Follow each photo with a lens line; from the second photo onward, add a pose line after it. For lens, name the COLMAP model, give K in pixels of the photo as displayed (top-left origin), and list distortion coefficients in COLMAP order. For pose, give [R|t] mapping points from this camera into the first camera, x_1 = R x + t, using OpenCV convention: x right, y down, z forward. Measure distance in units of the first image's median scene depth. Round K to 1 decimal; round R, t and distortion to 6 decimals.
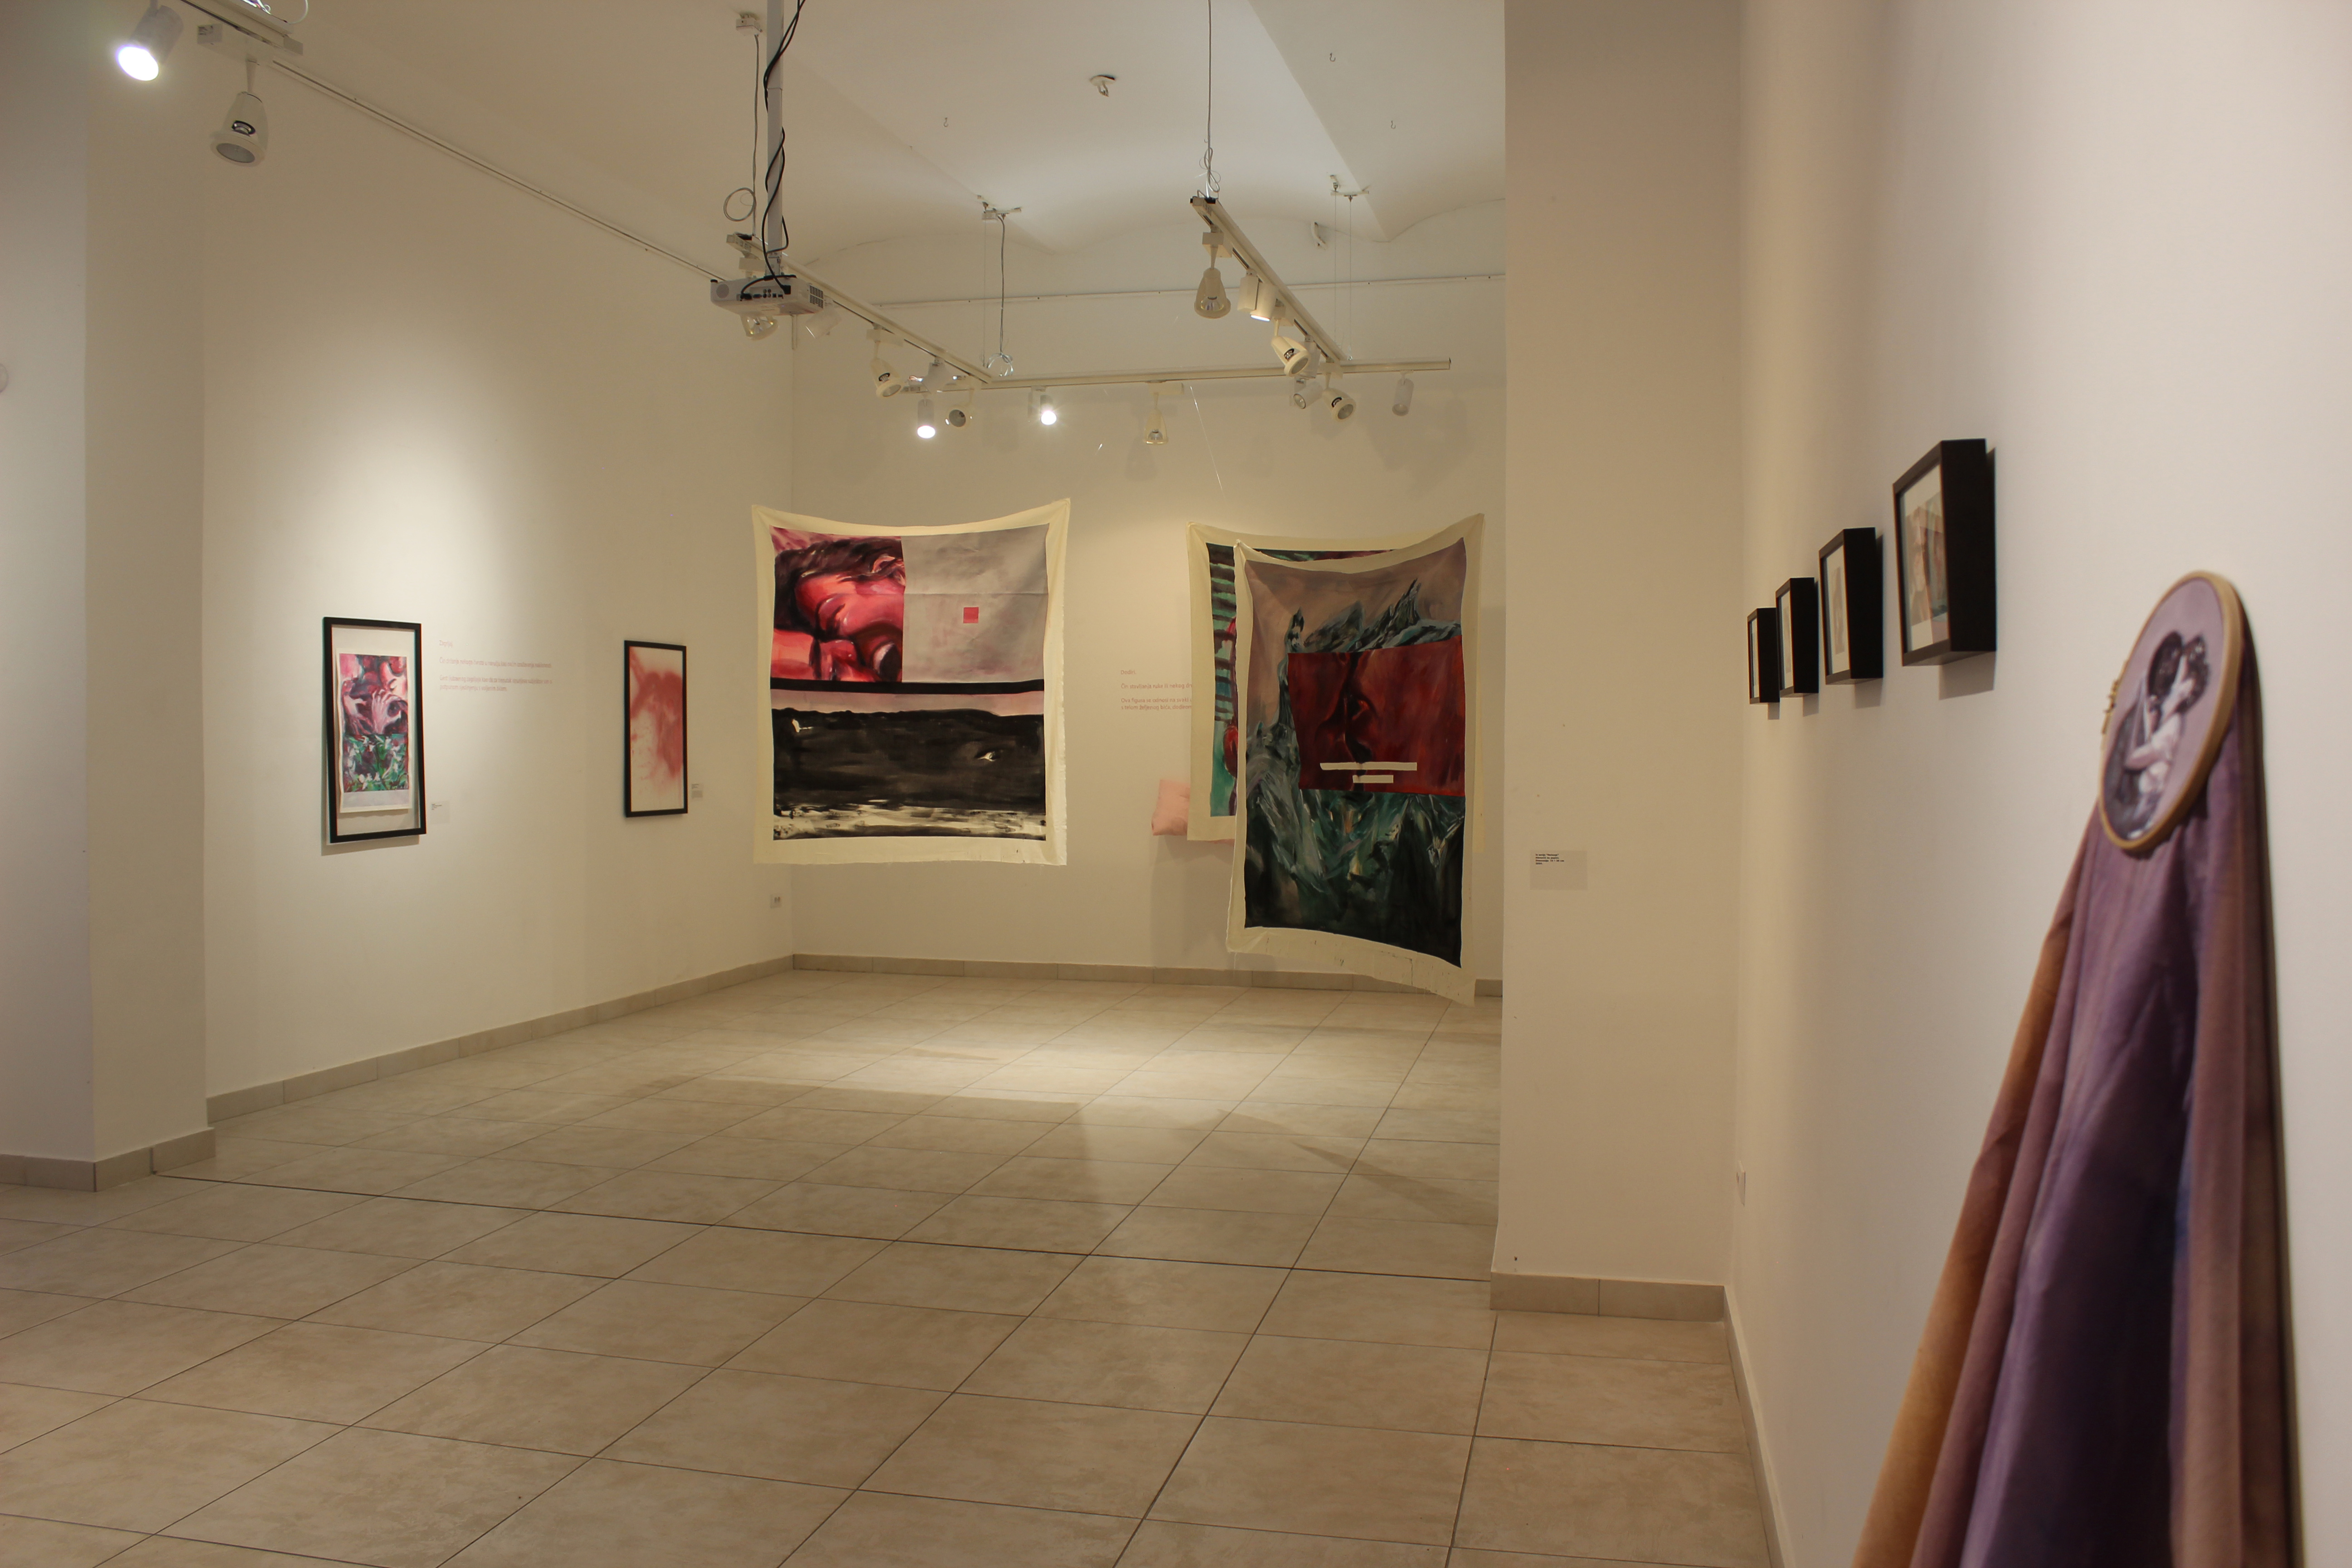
lens RADIAL K [[1994.2, 0, 1176.8], [0, 1994.2, 823.5], [0, 0, 1]] dist [-0.195199, 0.246101]
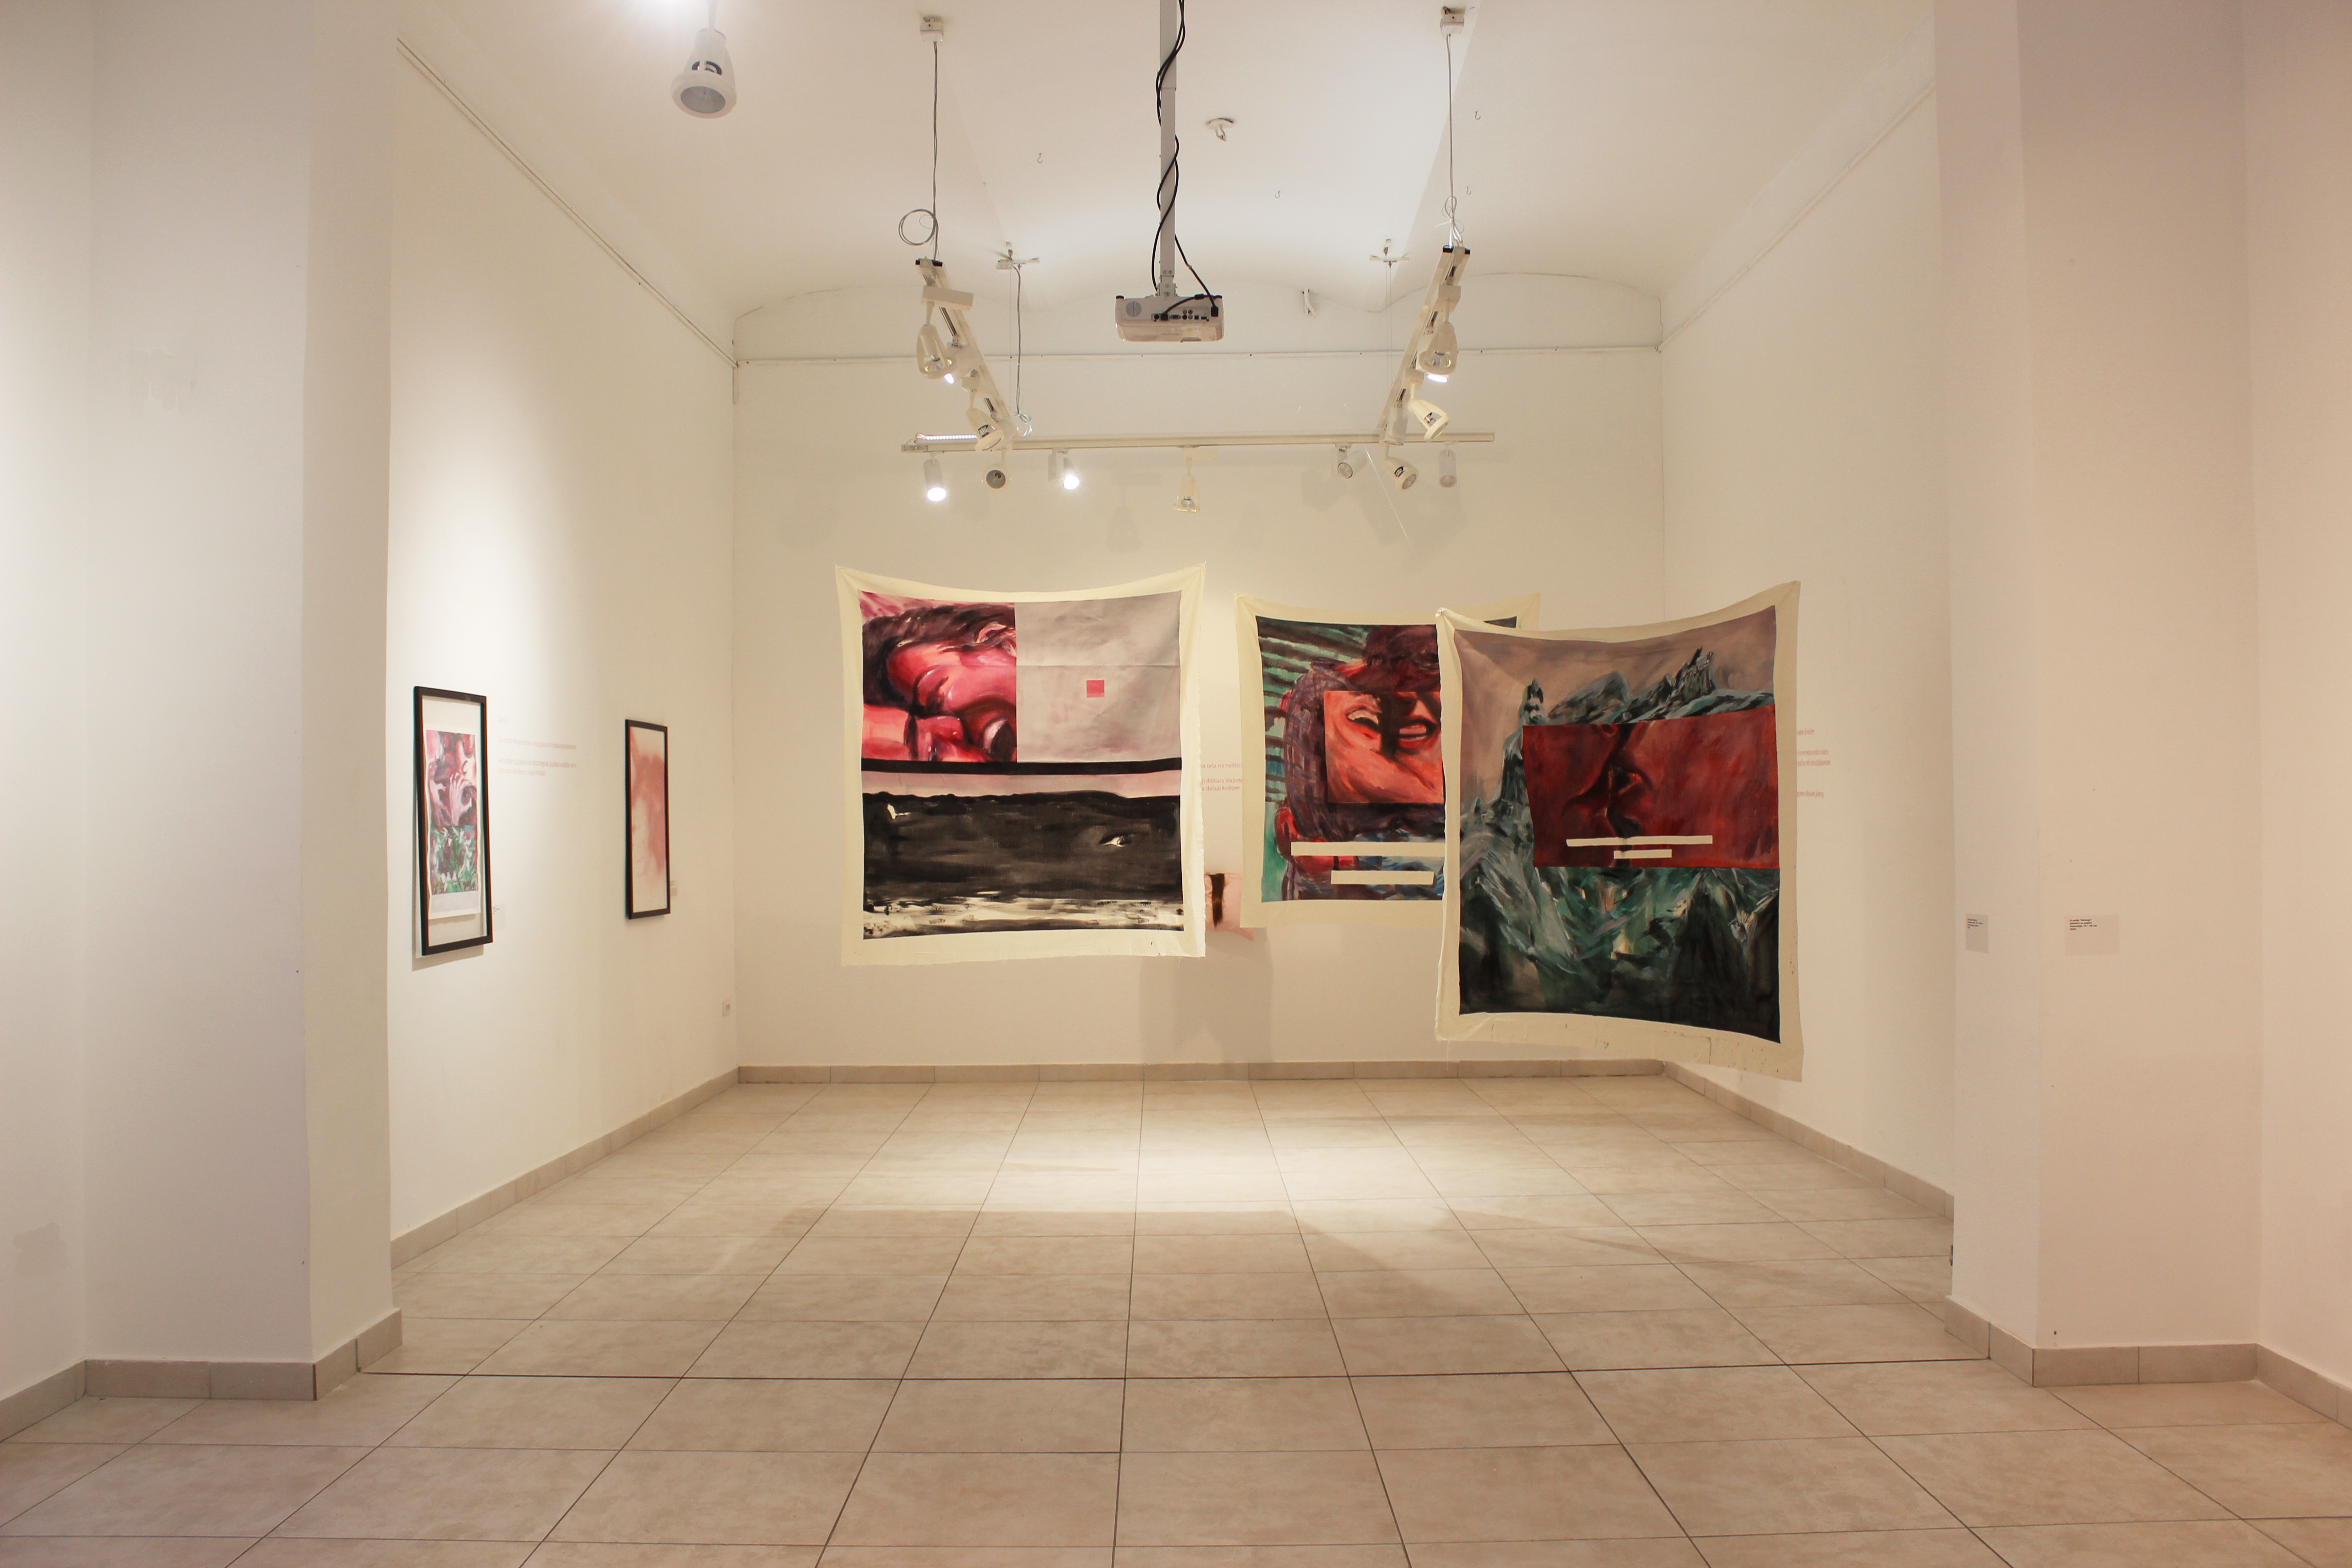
lens RADIAL K [[1994.2, 0, 1176.8], [0, 1994.2, 823.5], [0, 0, 1]] dist [-0.195199, 0.246101]
pose [[0.973273, -0.016841, 0.229033, -0.298018], [0.027229, 0.998735, -0.042275, -0.002405], [-0.228031, 0.047382, 0.972500, 0.100773]]
